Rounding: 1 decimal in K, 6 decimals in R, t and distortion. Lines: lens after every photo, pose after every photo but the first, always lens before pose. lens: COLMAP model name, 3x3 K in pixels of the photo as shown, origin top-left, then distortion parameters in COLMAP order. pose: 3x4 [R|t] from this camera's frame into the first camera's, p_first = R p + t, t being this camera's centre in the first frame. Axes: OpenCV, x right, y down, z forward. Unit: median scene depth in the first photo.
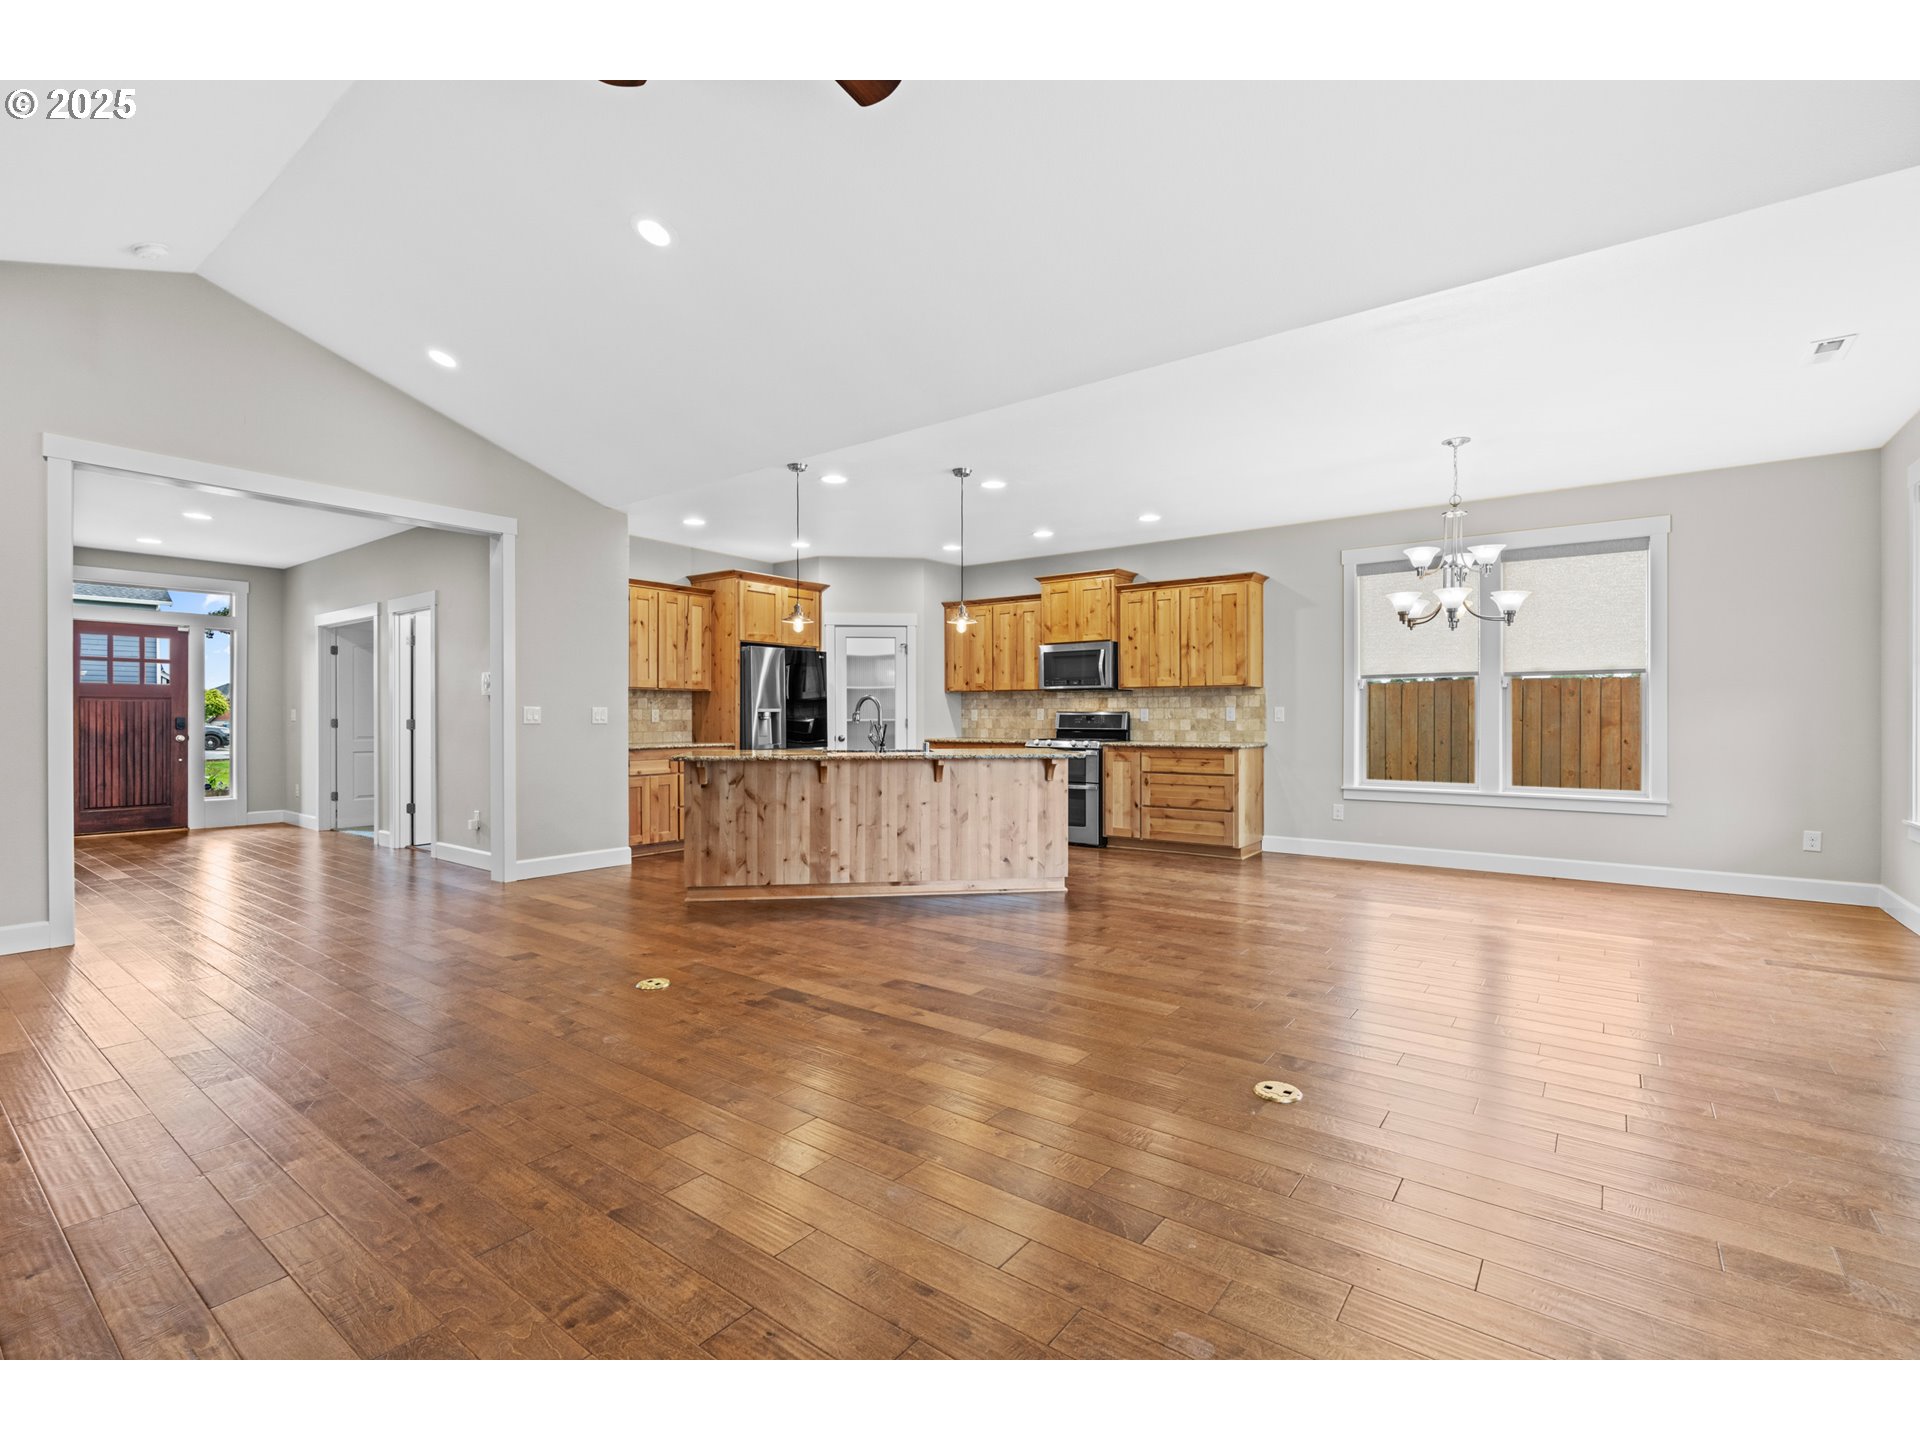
lens RADIAL K [[878.8, 0, 958.8], [0, 878.8, 719.4], [0, 0, 1]] dist [-0.003243, 0.001091]
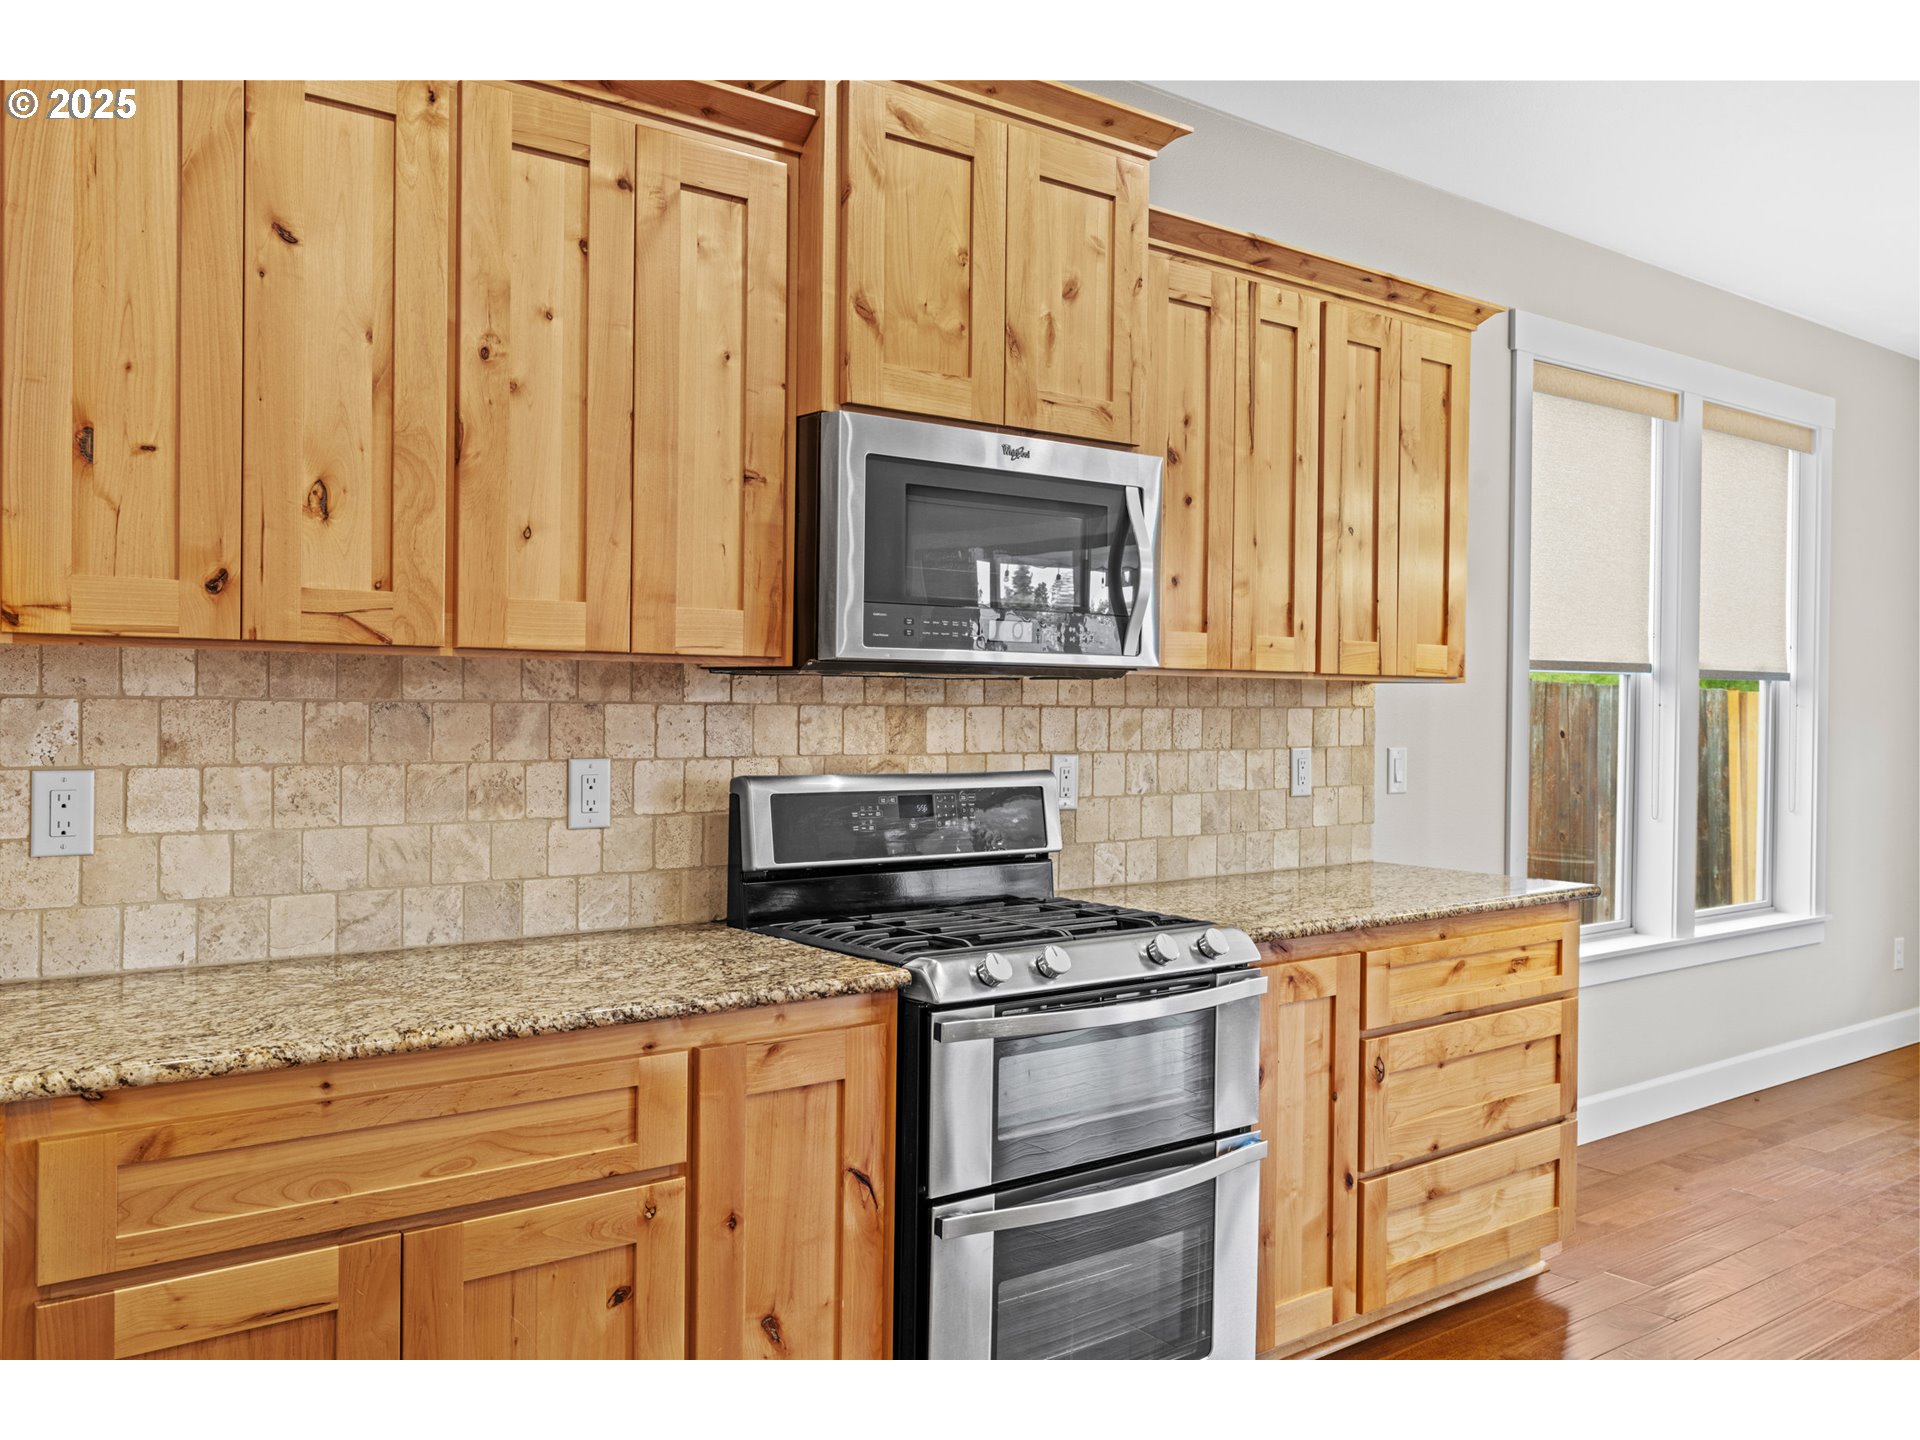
lens RADIAL K [[1584.0, 0, 960.4], [0, 1584.0, 710.1], [0, 0, 1]] dist [0.011164, 0.003549]
pose [[0.242545, -0.004558, 0.970130, -0.230052], [-0.008843, 0.999937, 0.006909, -0.029390], [-0.970100, -0.010255, 0.242489, 0.997224]]
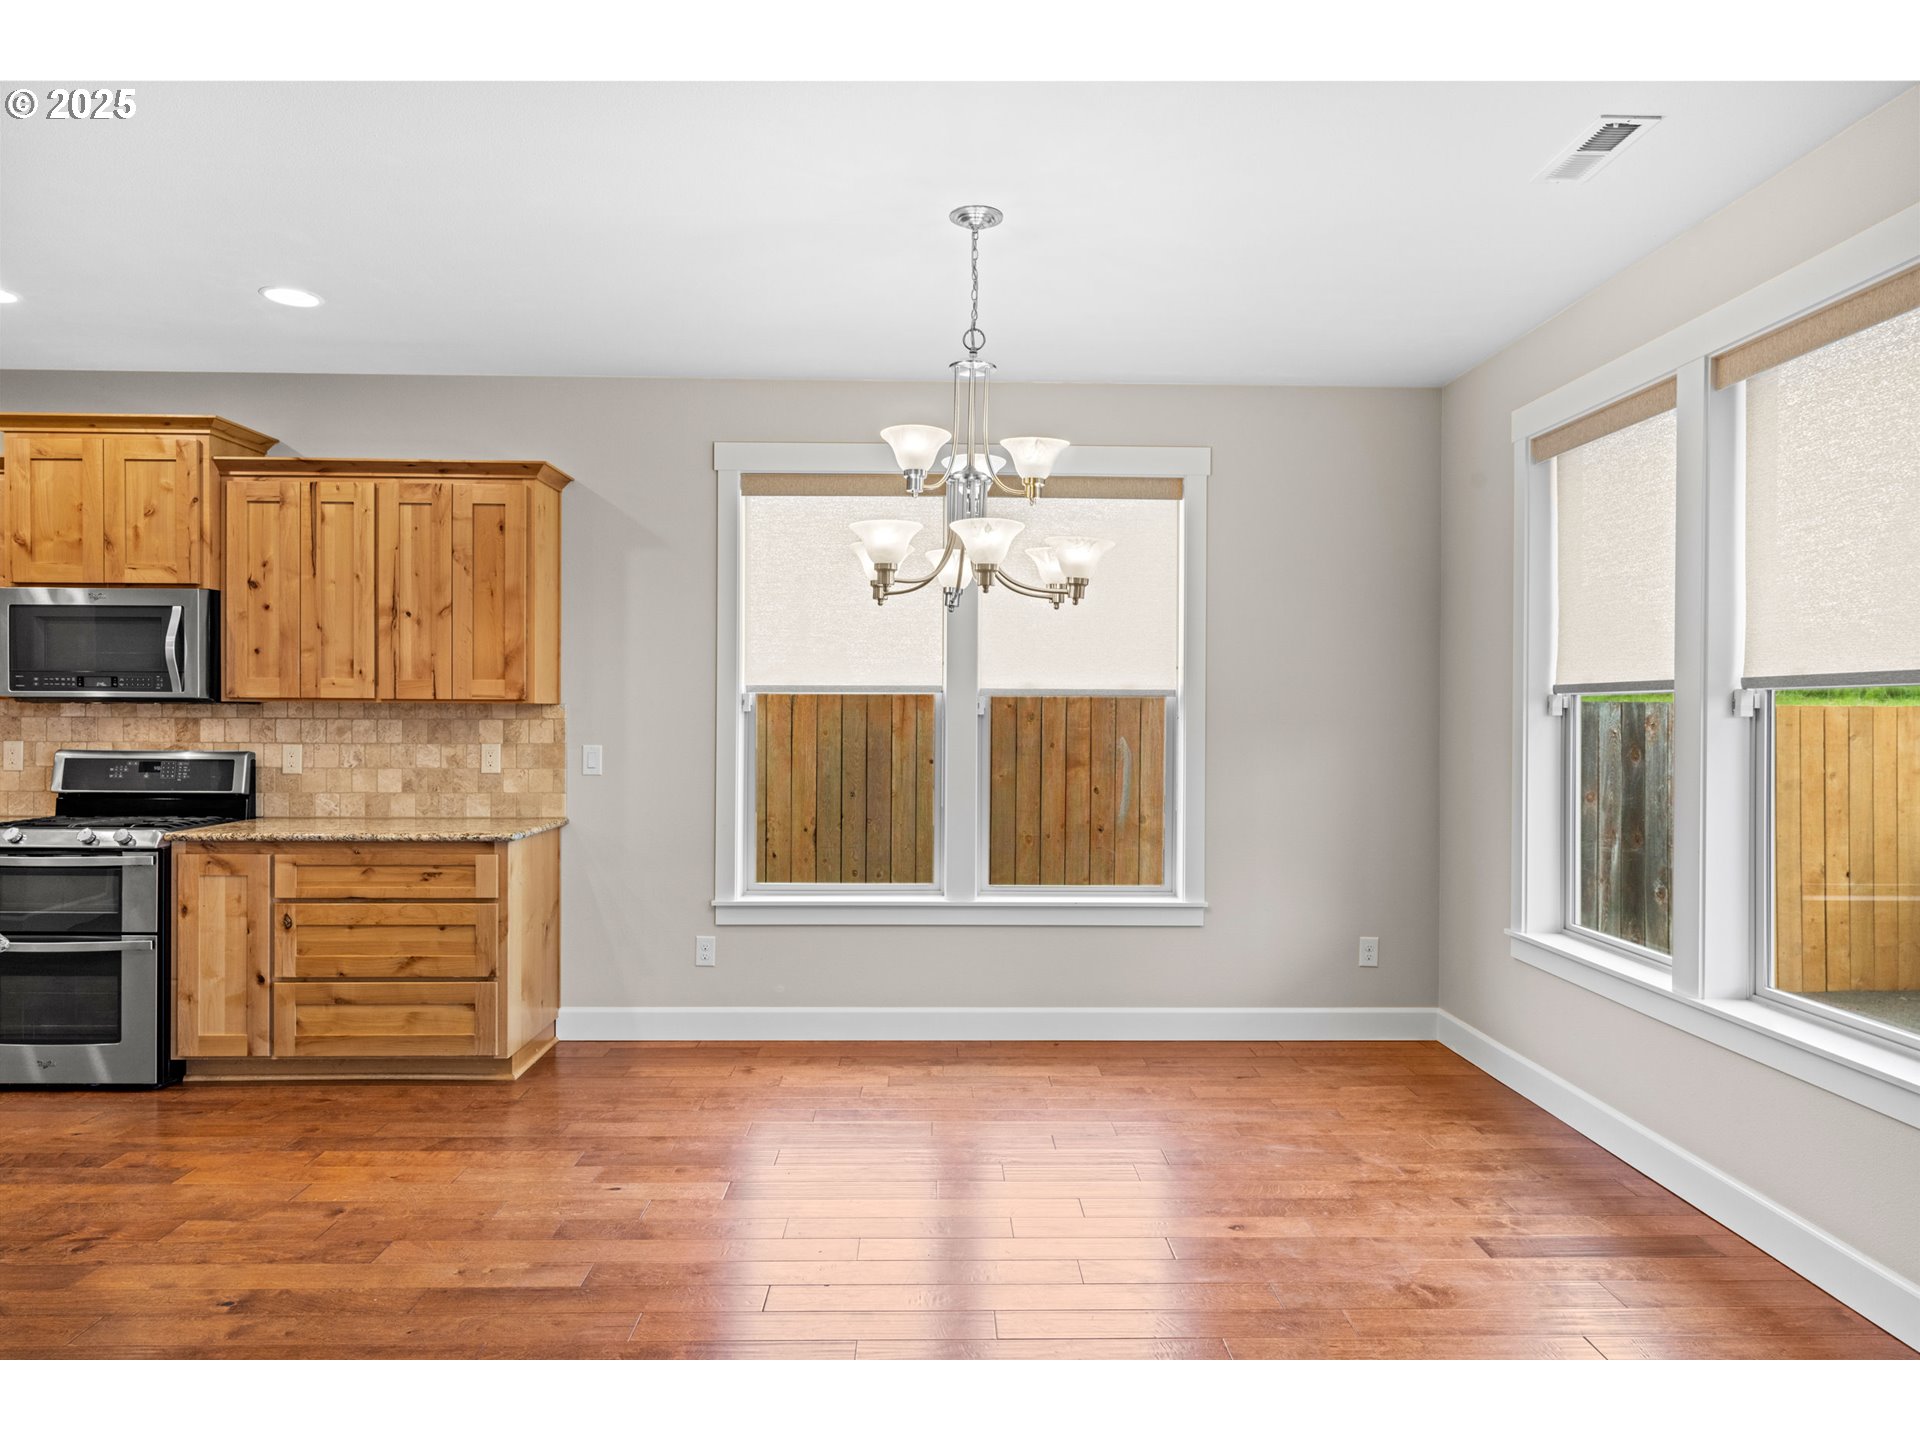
lens RADIAL K [[1197.3, 0, 962.9], [0, 1197.3, 715.2], [0, 0, 1]] dist [-0.000749, 0.004235]
pose [[0.783459, 0.003494, 0.621434, 0.108168], [-0.004728, 0.999989, 0.000337, -0.031316], [-0.621426, -0.003202, 0.783466, 0.338568]]
